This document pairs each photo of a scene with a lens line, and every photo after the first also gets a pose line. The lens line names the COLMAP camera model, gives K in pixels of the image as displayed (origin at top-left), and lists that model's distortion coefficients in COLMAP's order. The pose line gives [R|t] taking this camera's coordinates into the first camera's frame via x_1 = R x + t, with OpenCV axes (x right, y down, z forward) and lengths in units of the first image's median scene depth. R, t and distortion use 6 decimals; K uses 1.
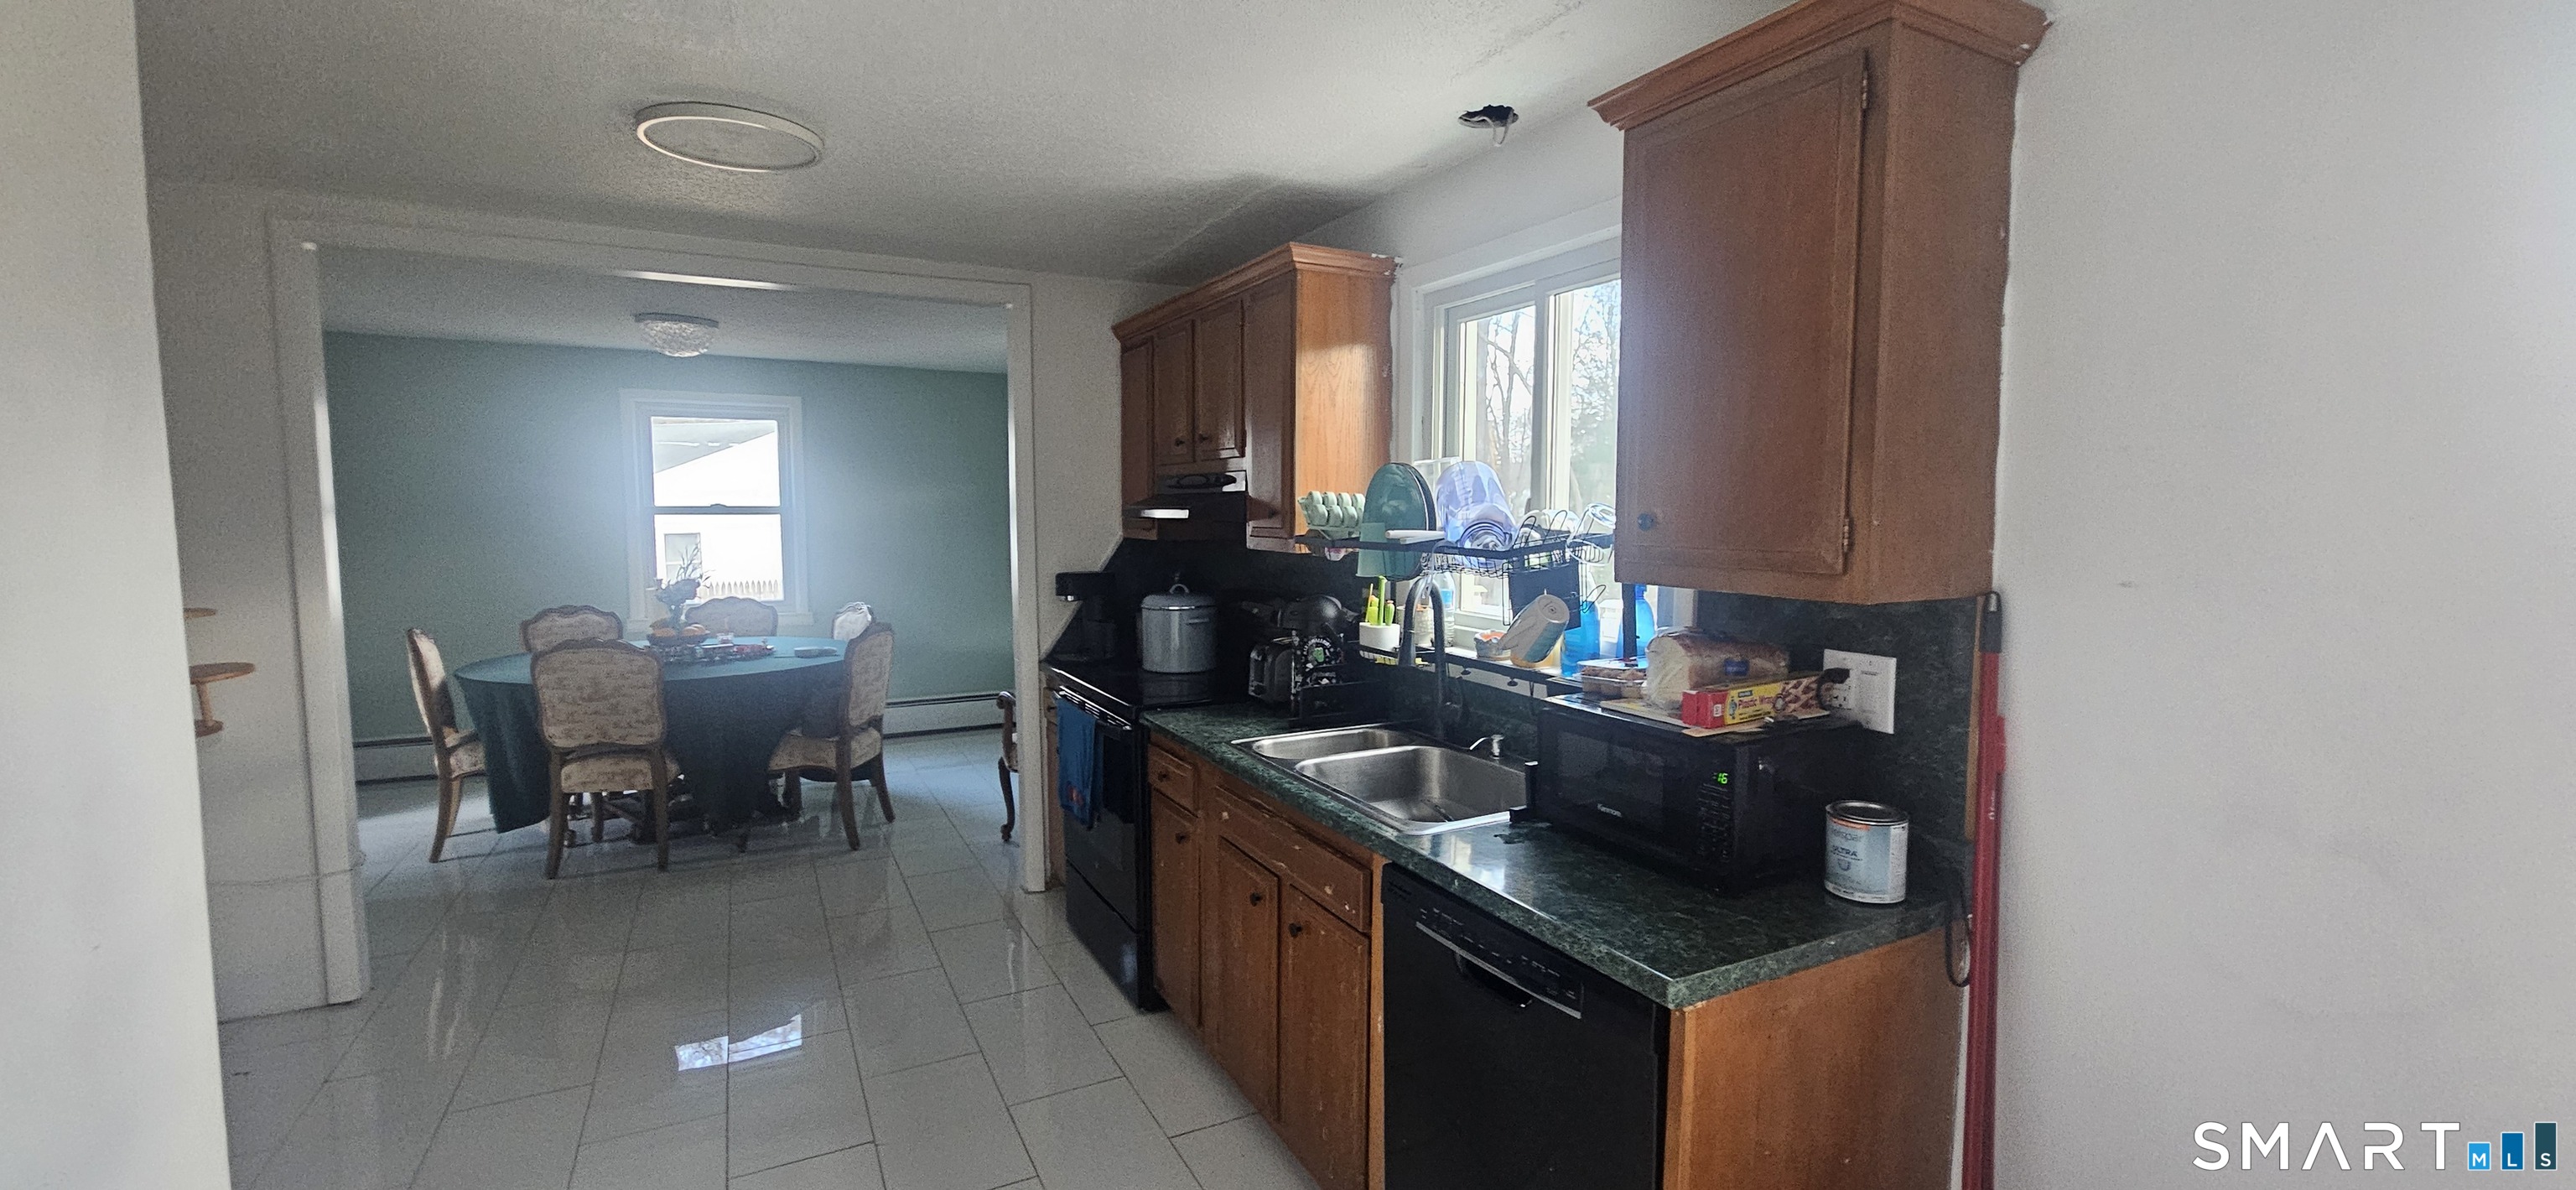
lens RADIAL K [[1053.9, 0, 1290.6], [0, 1053.9, 584.6], [0, 0, 1]] dist [-0.002670, 0.000015]
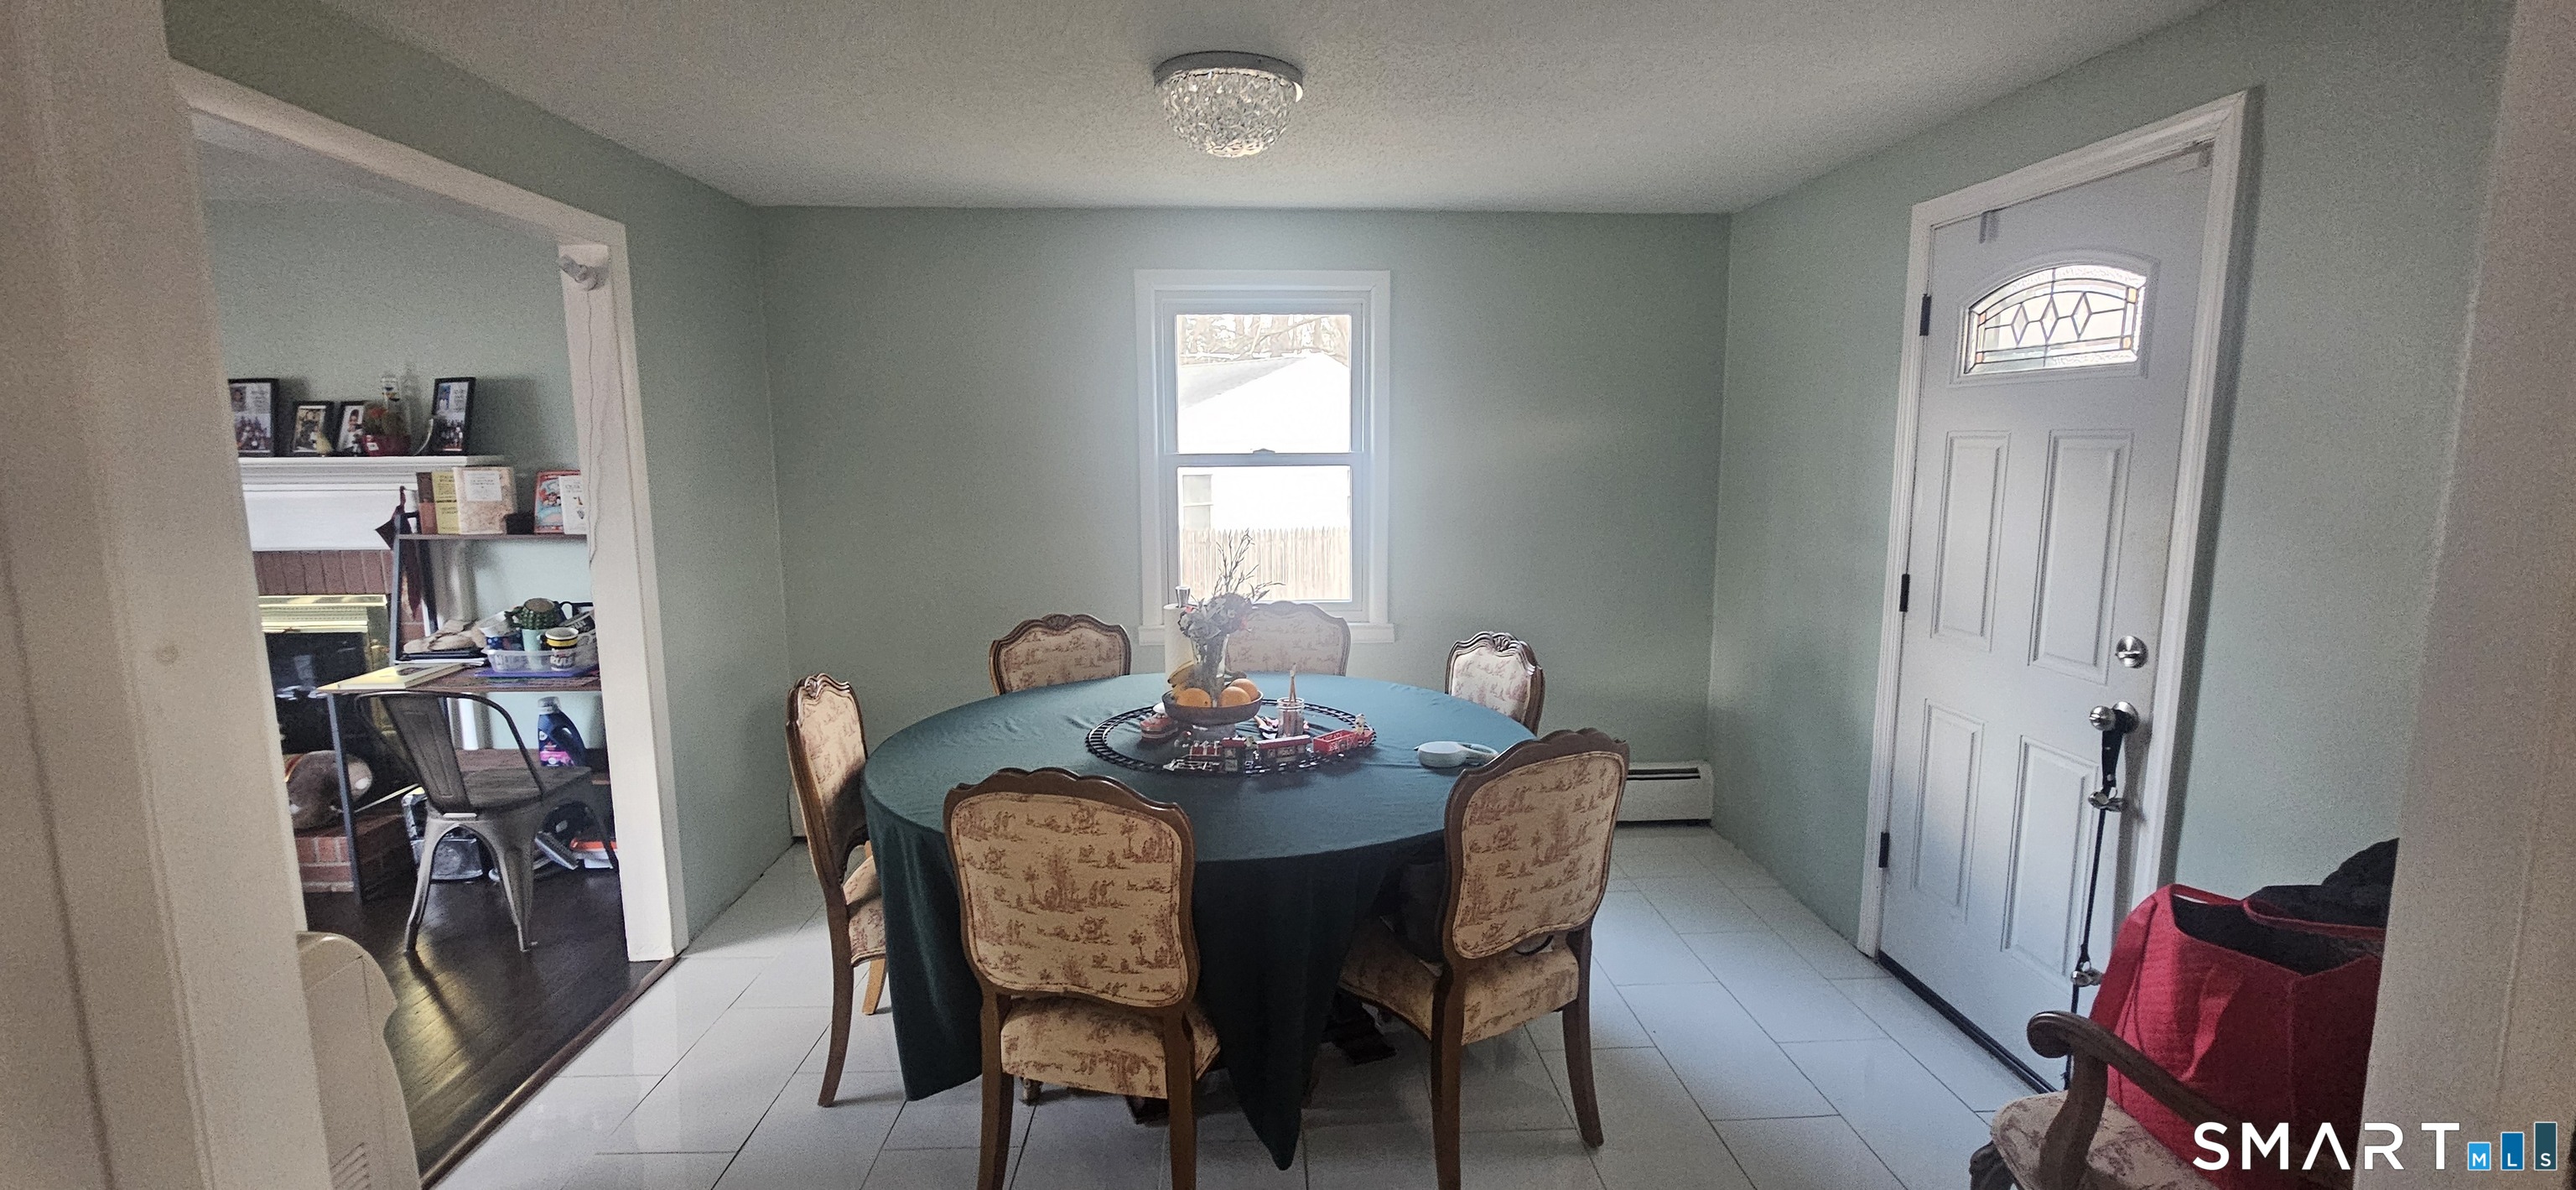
lens RADIAL K [[1053.9, 0, 1297.0], [0, 1053.9, 585.8], [0, 0, 1]] dist [-0.002670, 0.000015]
pose [[0.909854, 0.051287, -0.411747, -0.341482], [-0.025838, 0.997409, 0.067143, -0.050258], [0.414123, -0.050452, 0.908822, 0.559990]]
